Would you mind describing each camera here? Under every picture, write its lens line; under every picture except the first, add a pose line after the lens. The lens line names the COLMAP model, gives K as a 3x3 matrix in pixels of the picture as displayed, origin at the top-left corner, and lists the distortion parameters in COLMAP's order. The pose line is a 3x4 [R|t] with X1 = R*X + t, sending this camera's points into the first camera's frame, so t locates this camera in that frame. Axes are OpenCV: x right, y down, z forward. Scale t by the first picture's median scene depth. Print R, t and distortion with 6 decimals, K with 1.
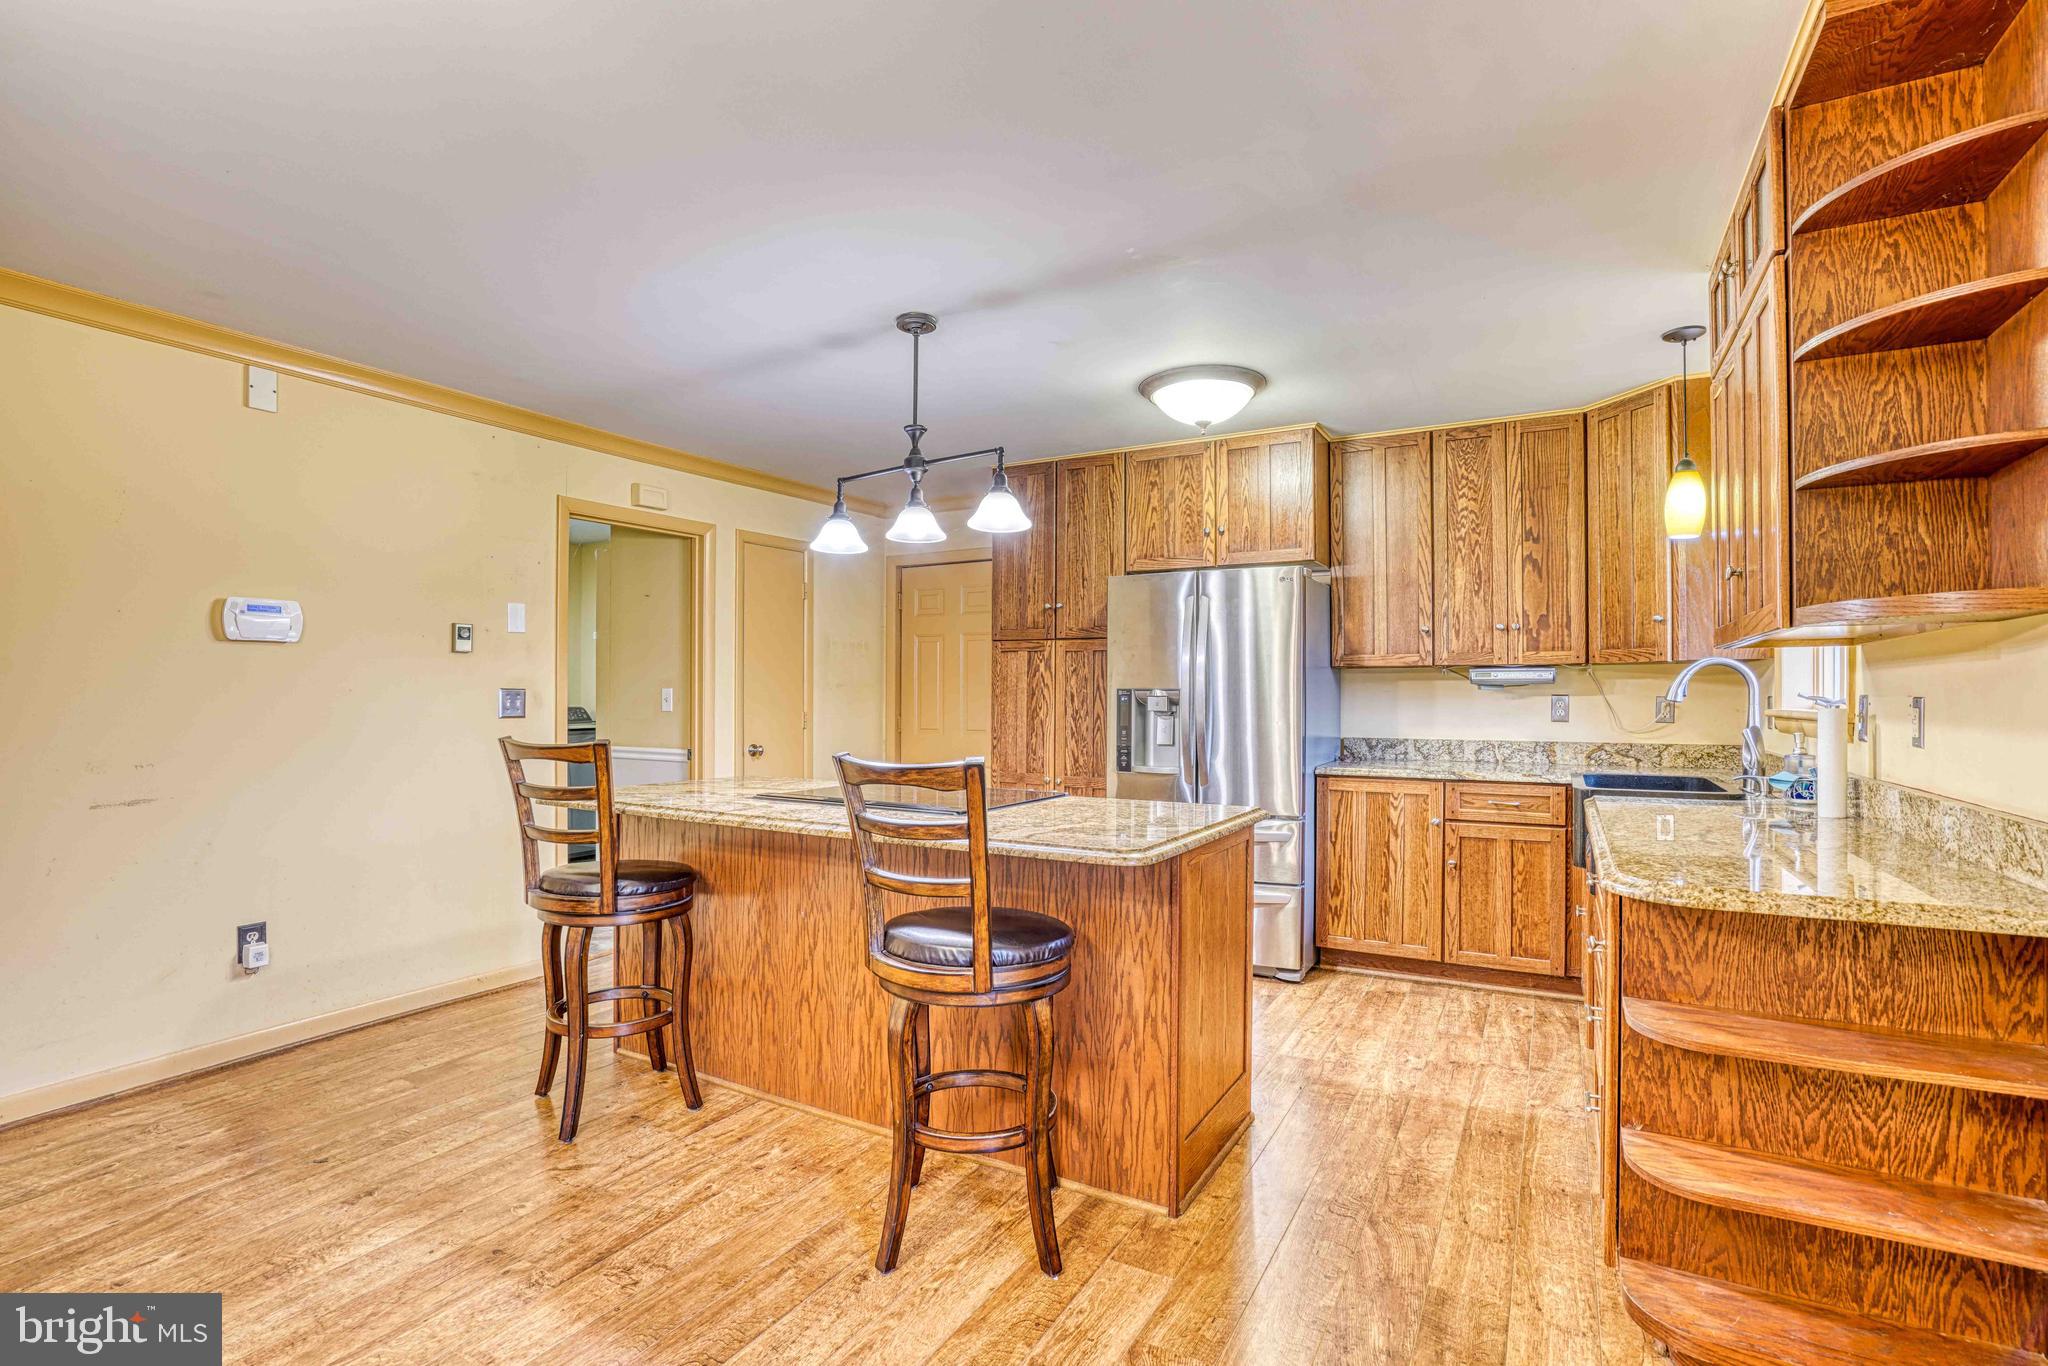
lens RADIAL K [[938.4, 0, 1054.6], [0, 938.4, 694.7], [0, 0, 1]] dist [-0.057129, 0.018368]
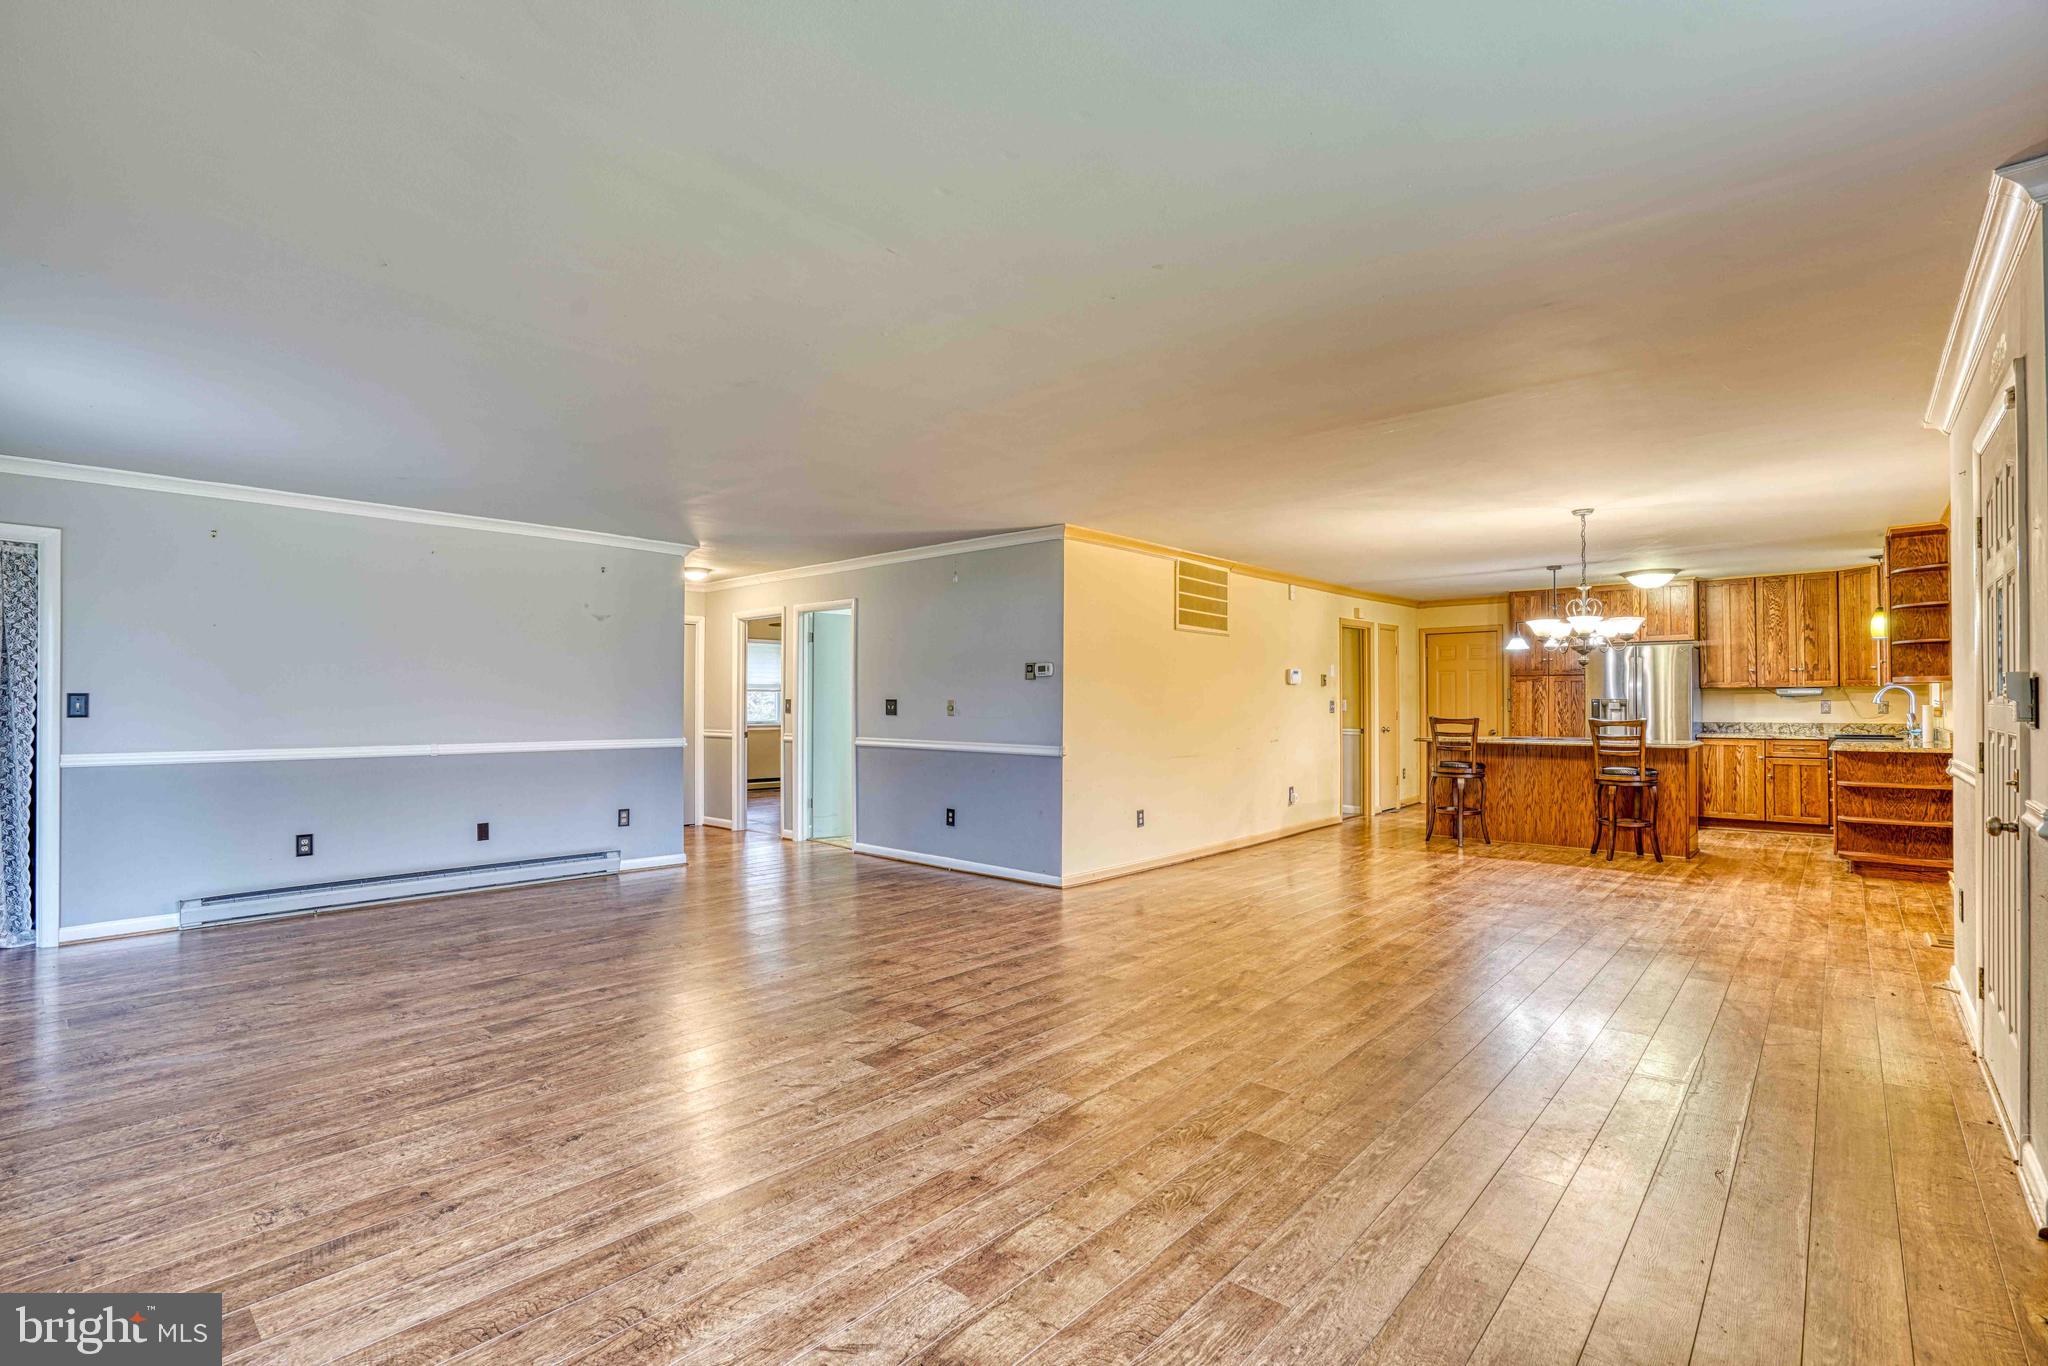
lens RADIAL K [[966.9, 0, 1024.5], [0, 966.9, 694.6], [0, 0, 1]] dist [-0.052102, 0.028304]
pose [[0.975160, -0.006963, -0.221392, -0.797491], [0.005186, 0.999950, -0.008607, -0.004859], [0.221440, 0.007245, 0.975147, -1.585132]]
